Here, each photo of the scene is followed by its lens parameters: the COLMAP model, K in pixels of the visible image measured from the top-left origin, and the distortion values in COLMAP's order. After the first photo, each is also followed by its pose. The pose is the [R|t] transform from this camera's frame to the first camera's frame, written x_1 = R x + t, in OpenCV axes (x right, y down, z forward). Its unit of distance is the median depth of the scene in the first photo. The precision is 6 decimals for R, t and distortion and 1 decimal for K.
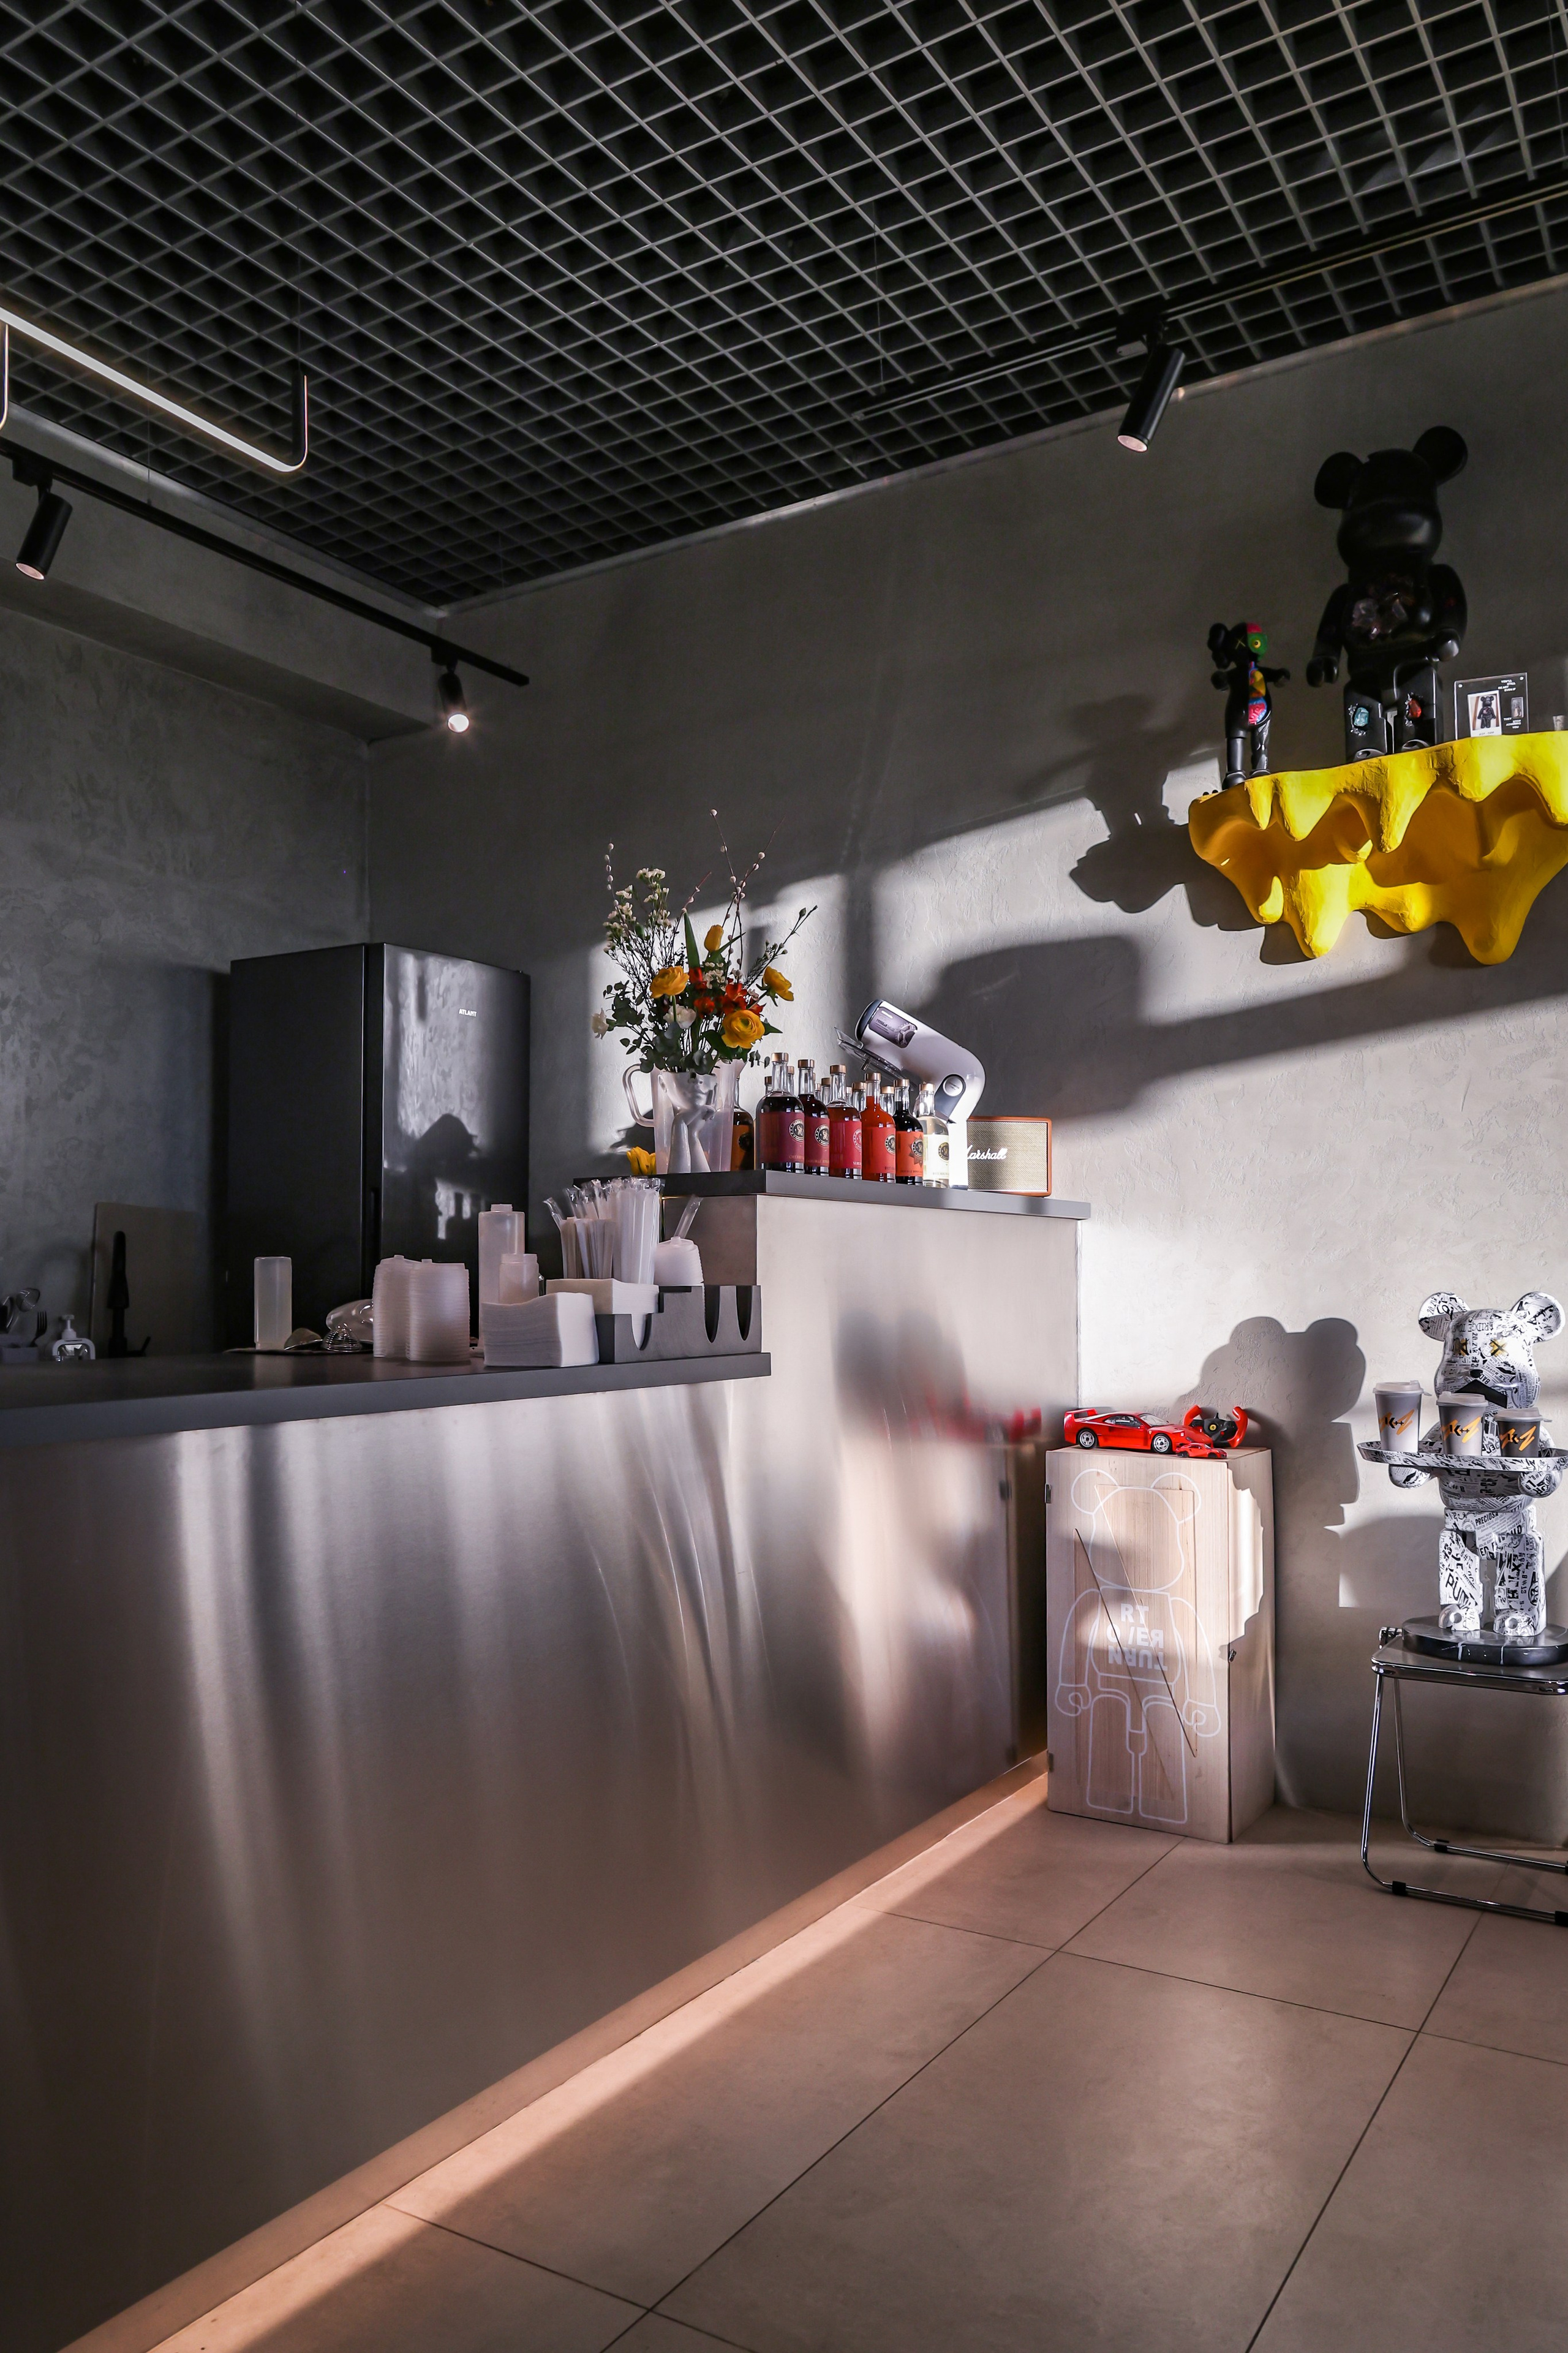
lens RADIAL K [[1723.7, 0, 743.6], [0, 1723.7, 1243.7], [0, 0, 1]] dist [0.019570, -0.018138]
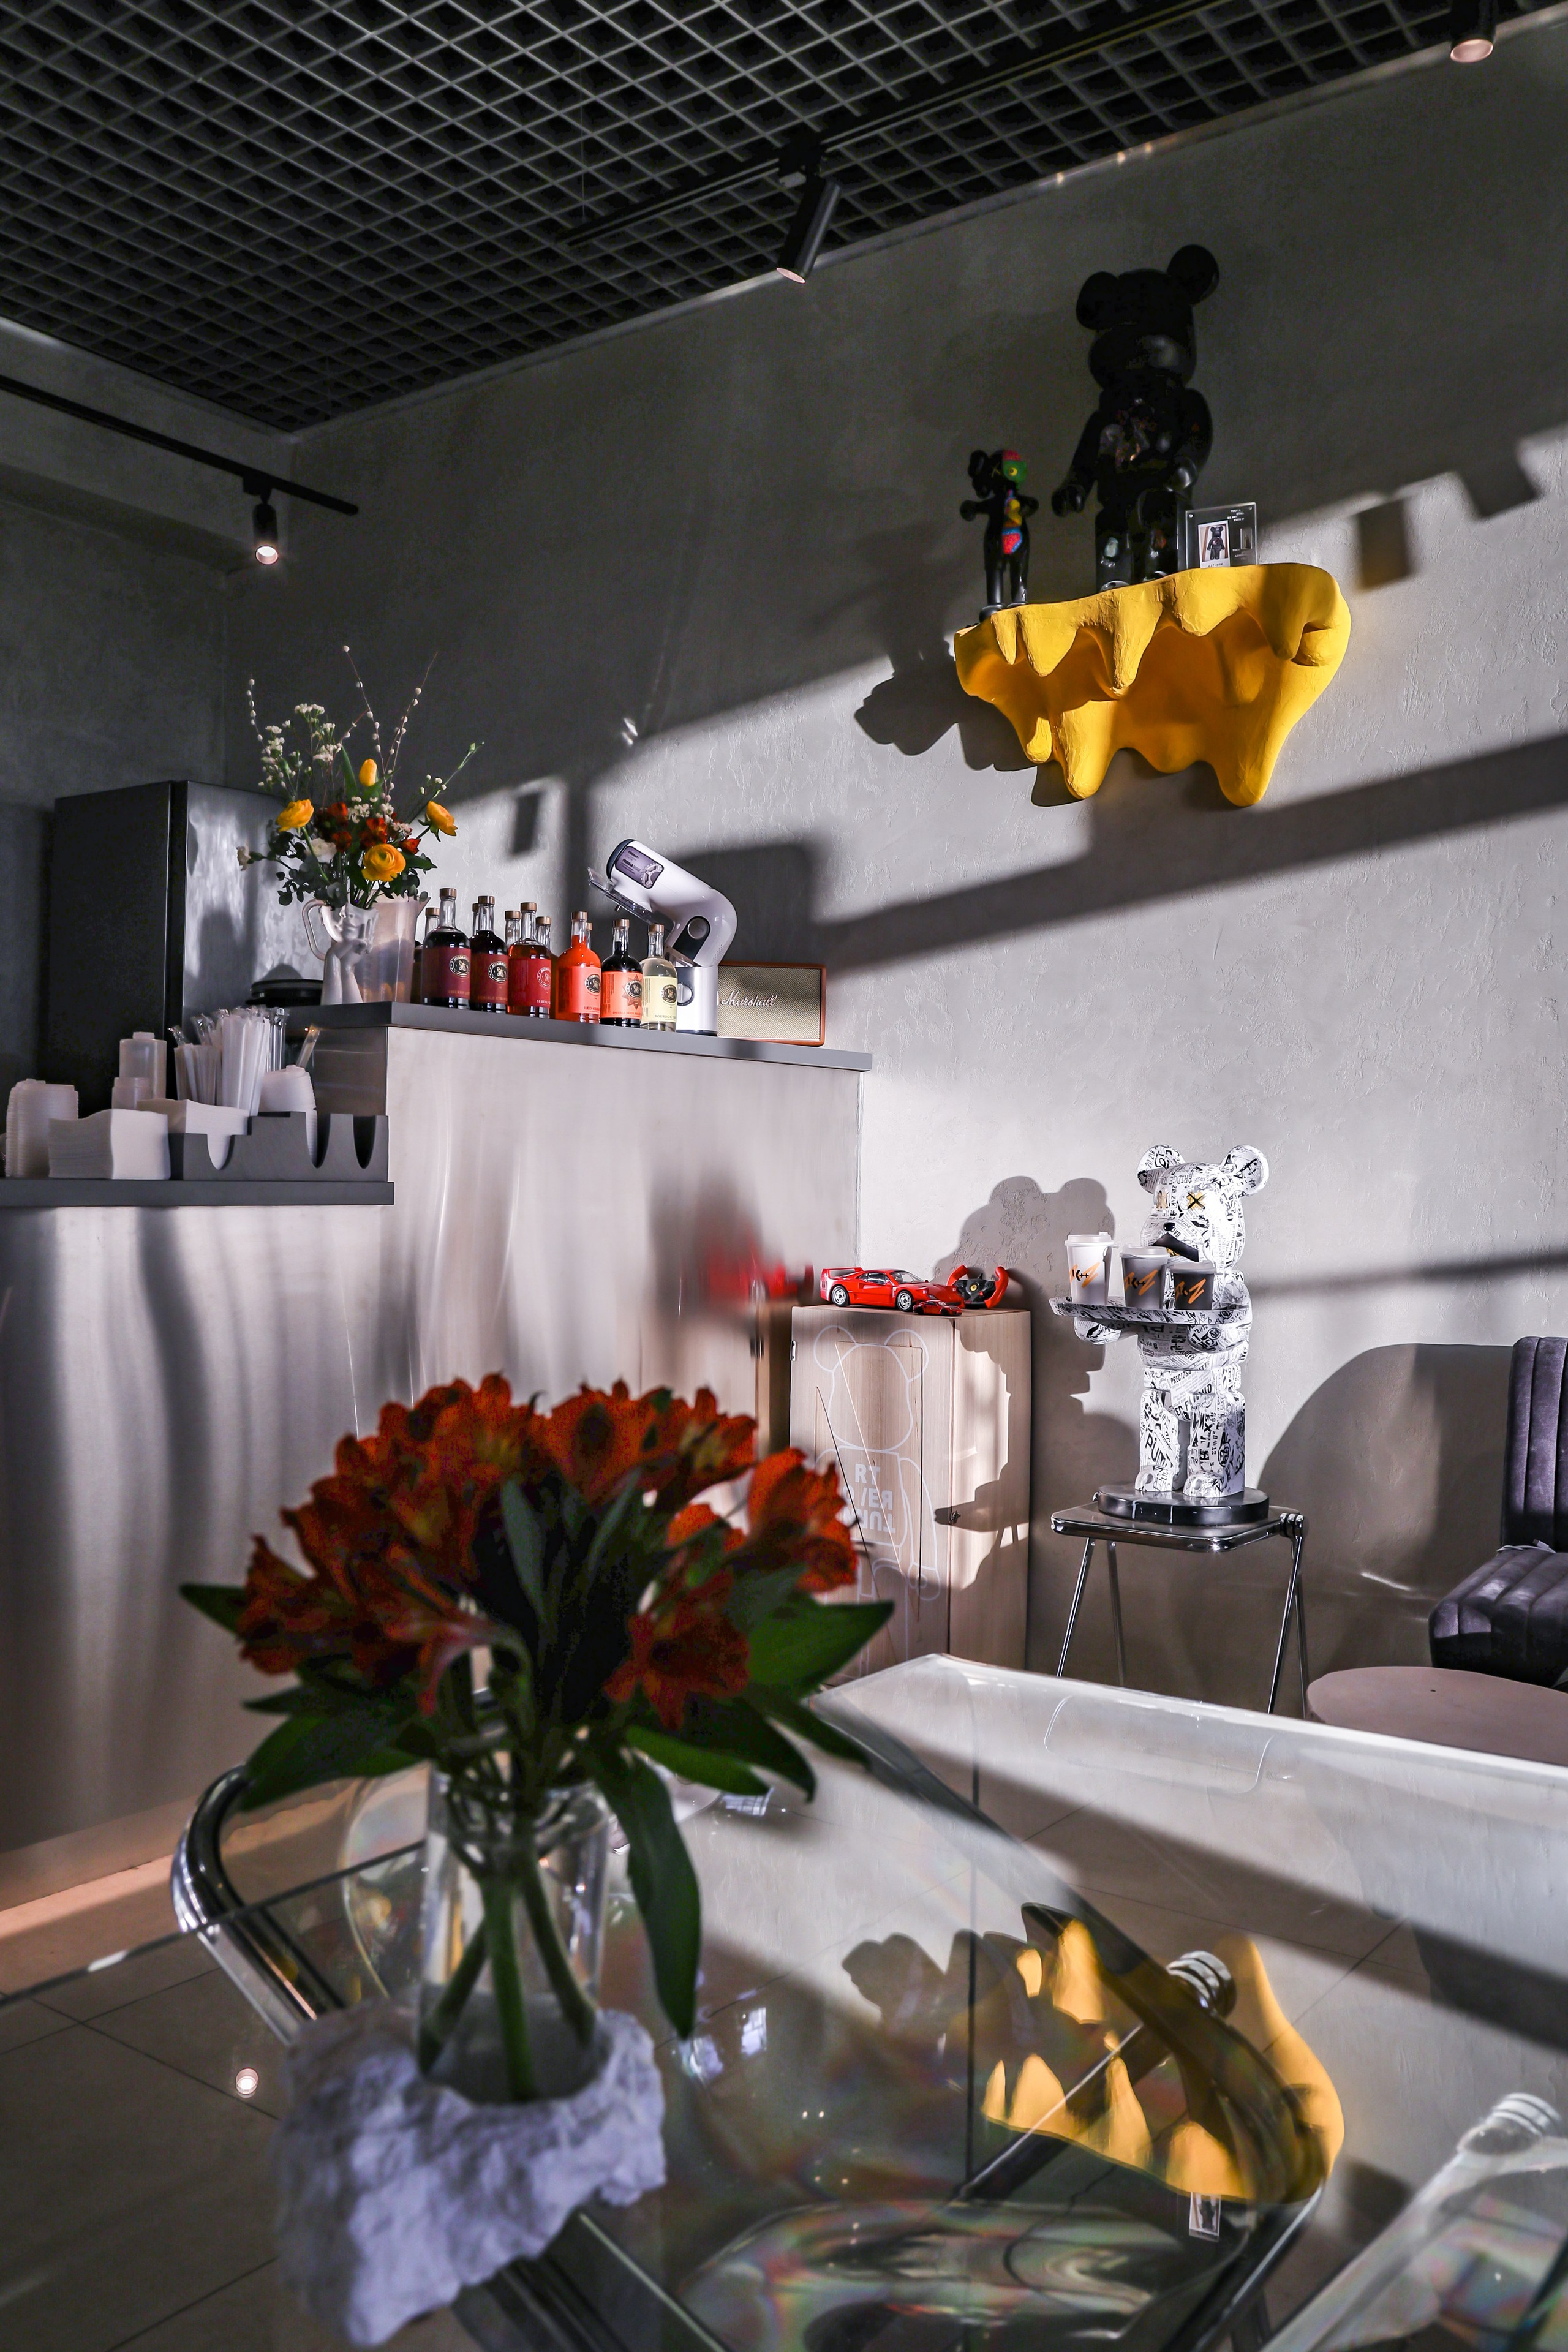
lens RADIAL K [[1952.1, 0, 770.5], [0, 1952.1, 1157.2], [0, 0, 1]] dist [0.019249, -0.031051]
pose [[0.996609, 0.019748, -0.079879, 0.244842], [-0.018833, 0.999748, 0.012198, 0.022726], [0.080100, -0.010652, 0.996730, -0.094993]]
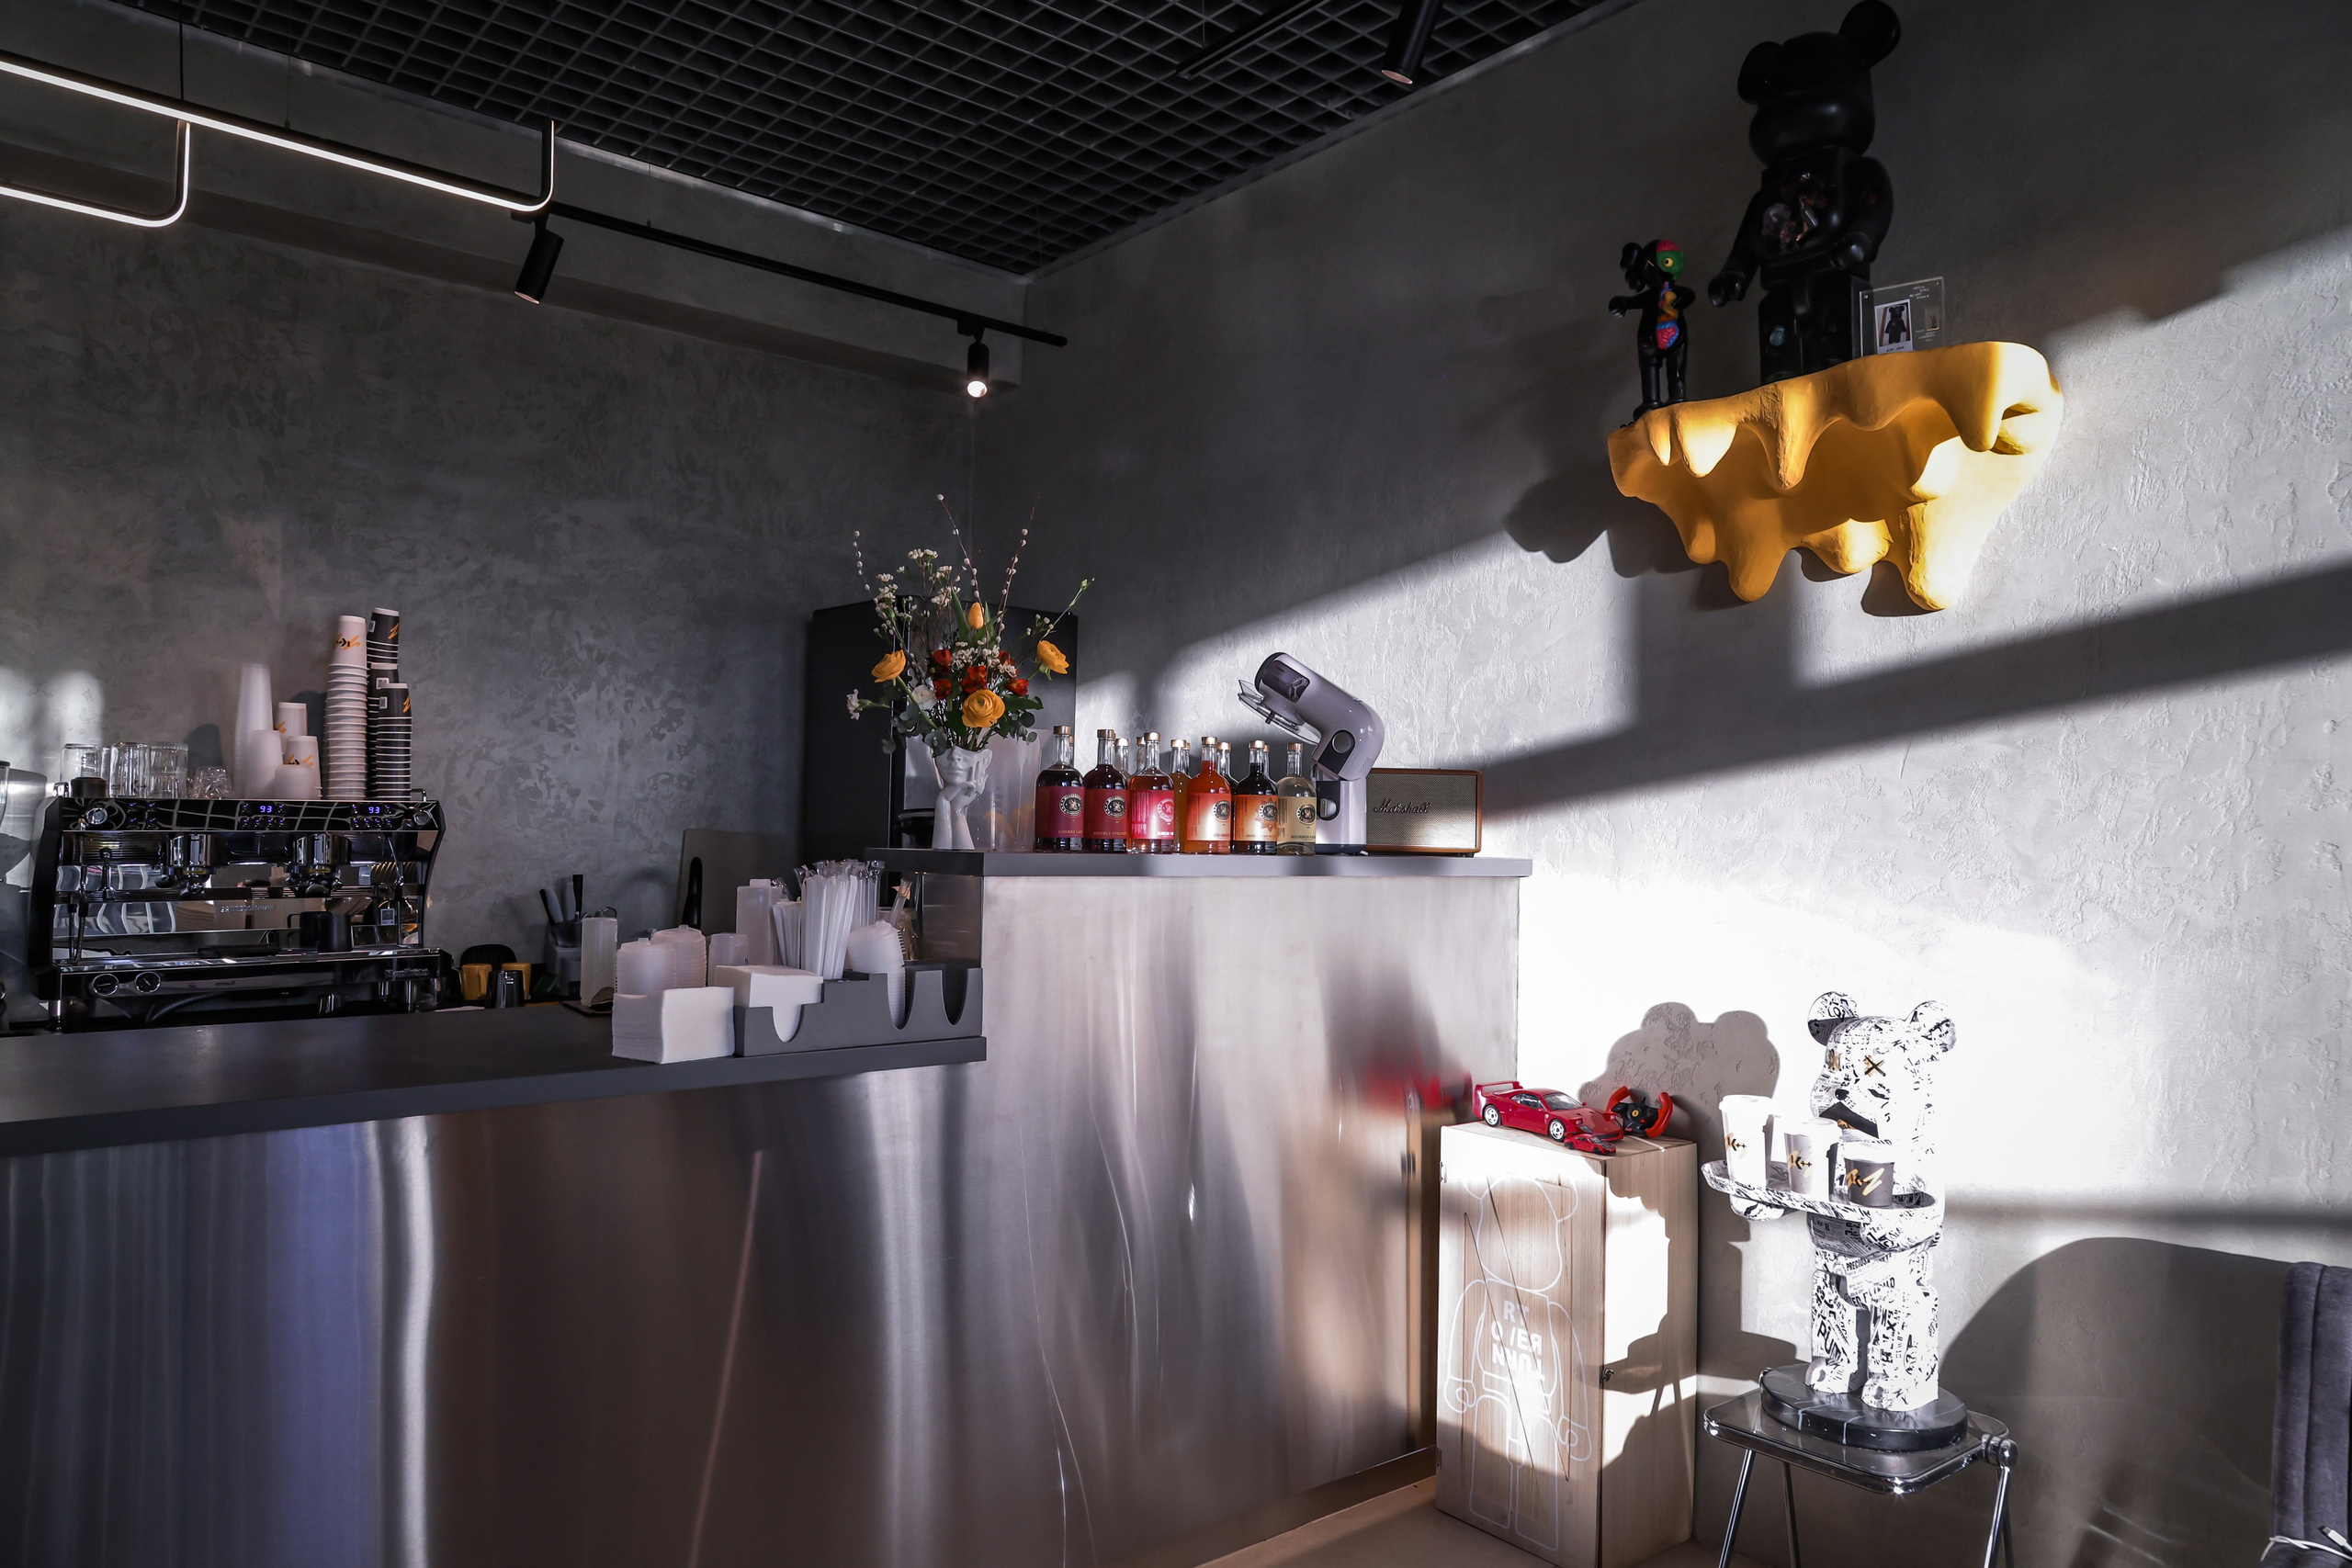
lens RADIAL K [[1565.6, 0, 1191.5], [0, 1565.6, 794.2], [0, 0, 1]] dist [0.000816, 0.012261]
pose [[0.953456, 0.015341, -0.301142, 0.295886], [-0.017271, 0.999844, -0.003748, -0.056481], [0.301038, 0.008775, 0.953572, 0.133896]]
